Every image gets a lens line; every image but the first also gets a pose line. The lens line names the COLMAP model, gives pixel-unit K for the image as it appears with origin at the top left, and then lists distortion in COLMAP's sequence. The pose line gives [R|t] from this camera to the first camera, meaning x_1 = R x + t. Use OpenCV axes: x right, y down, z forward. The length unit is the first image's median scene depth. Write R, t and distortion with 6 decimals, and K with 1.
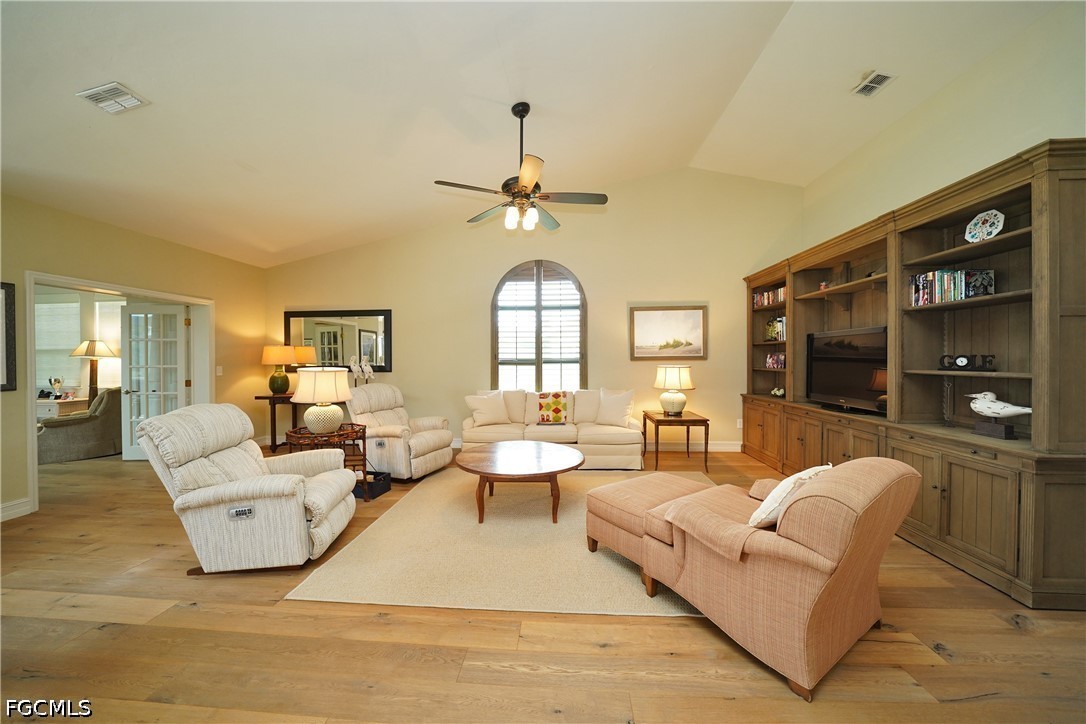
lens RADIAL K [[375.8, 0, 561.8], [0, 375.8, 361.0], [0, 0, 1]] dist [-0.017908, 0.000025]
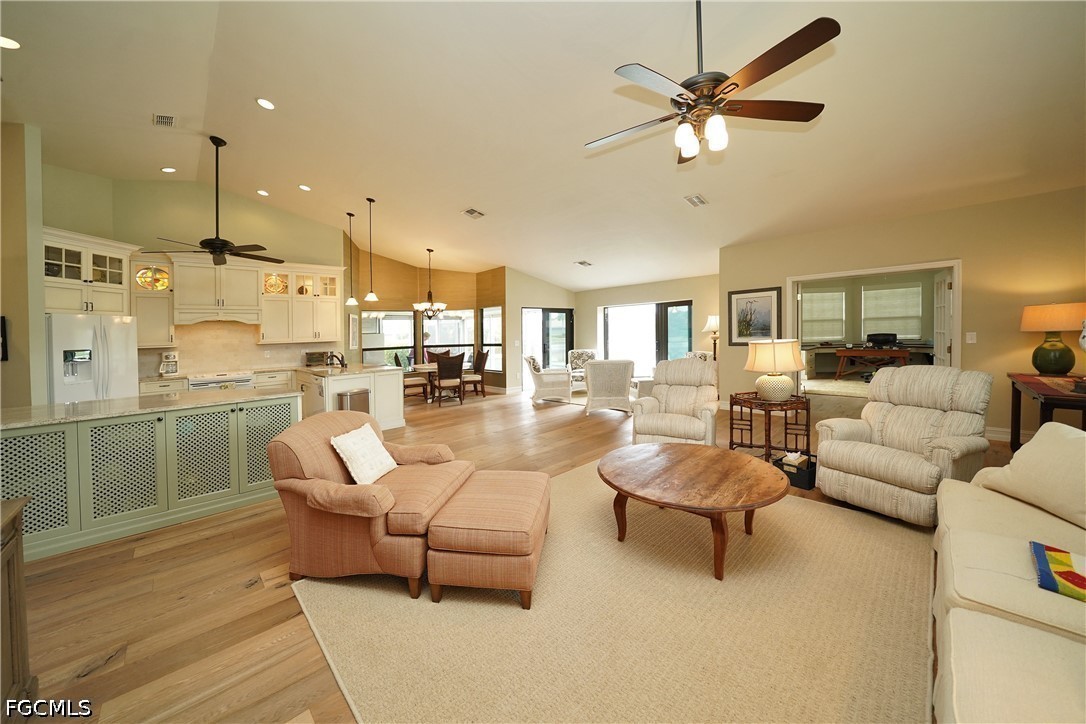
lens RADIAL K [[383.0, 0, 511.2], [0, 383.0, 331.9], [0, 0, 1]] dist [-0.001865, -0.000131]
pose [[-0.708005, 0.025684, -0.705740, 0.452290], [0.029717, 0.999537, 0.006563, -0.023604], [0.705582, -0.016326, -0.708440, 0.822000]]
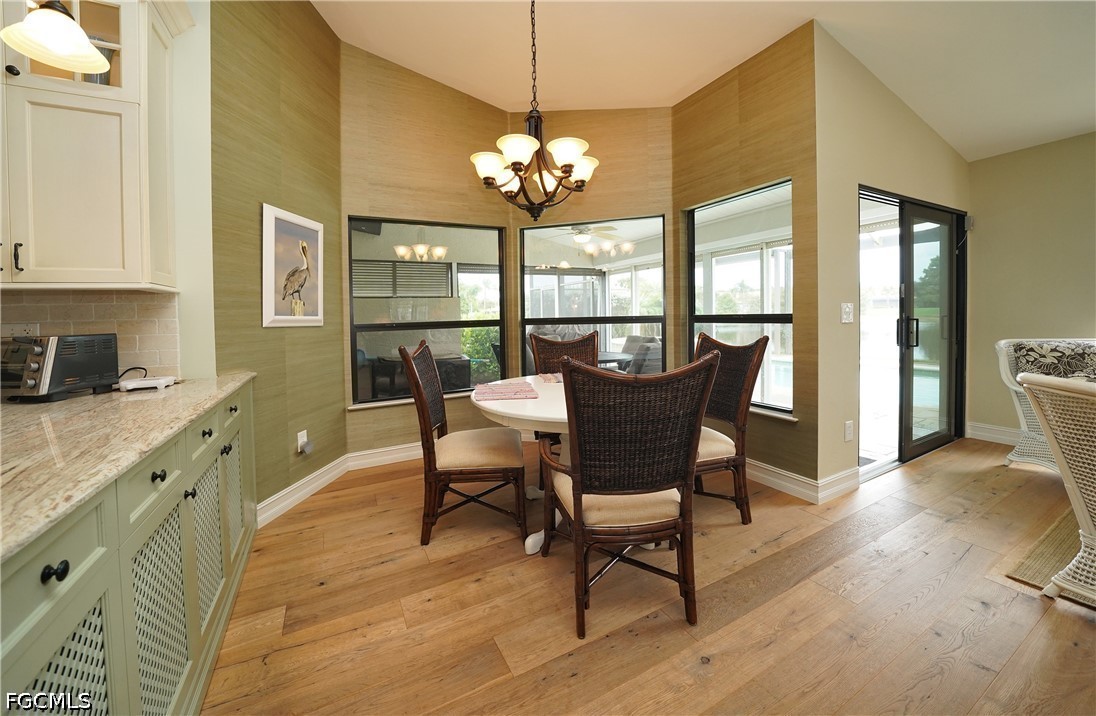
lens RADIAL K [[401.5, 0, 533.2], [0, 401.5, 324.0], [0, 0, 1]] dist [-0.017195, 0.000064]
pose [[-0.855788, 0.040146, -0.515767, -0.203600], [0.024706, 0.999018, 0.036768, 0.025969], [0.516737, 0.018723, -0.855939, -0.176692]]
